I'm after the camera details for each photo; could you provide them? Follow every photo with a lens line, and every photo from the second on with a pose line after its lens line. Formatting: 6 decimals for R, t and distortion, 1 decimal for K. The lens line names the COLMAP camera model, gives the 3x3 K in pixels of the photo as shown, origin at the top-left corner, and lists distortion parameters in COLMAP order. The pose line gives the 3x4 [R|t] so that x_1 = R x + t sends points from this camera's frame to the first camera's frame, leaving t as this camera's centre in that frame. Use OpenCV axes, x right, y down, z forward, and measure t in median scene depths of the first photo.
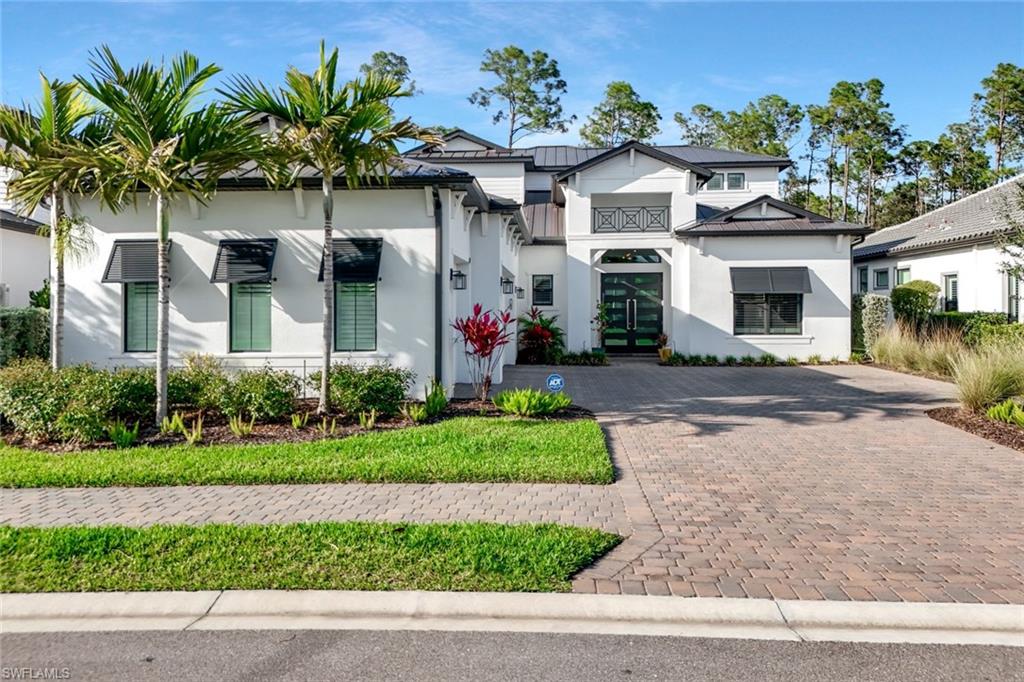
lens RADIAL K [[775.0, 0, 510.3], [0, 775.0, 317.0], [0, 0, 1]] dist [0.061239, -0.000197]
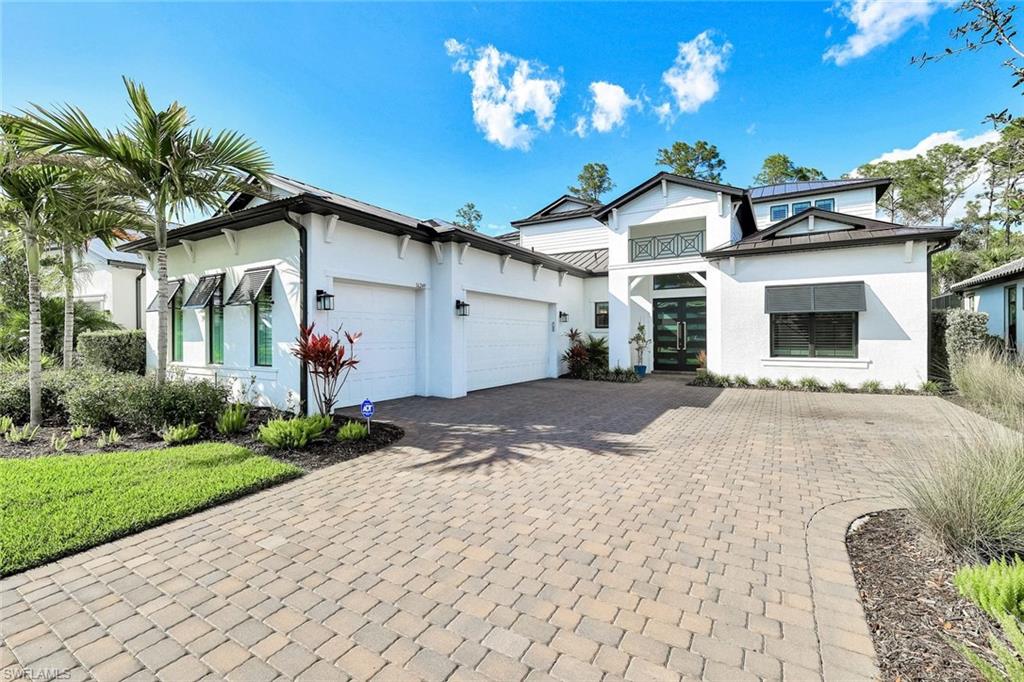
lens RADIAL K [[446.0, 0, 512.0], [0, 446.0, 341.0], [0, 0, 1]] dist [0.002560, 0.000201]
pose [[0.882767, 0.005237, -0.469781, 0.261518], [-0.002420, 0.999975, 0.006599, 0.000870], [0.469804, -0.004689, 0.882758, 0.360771]]
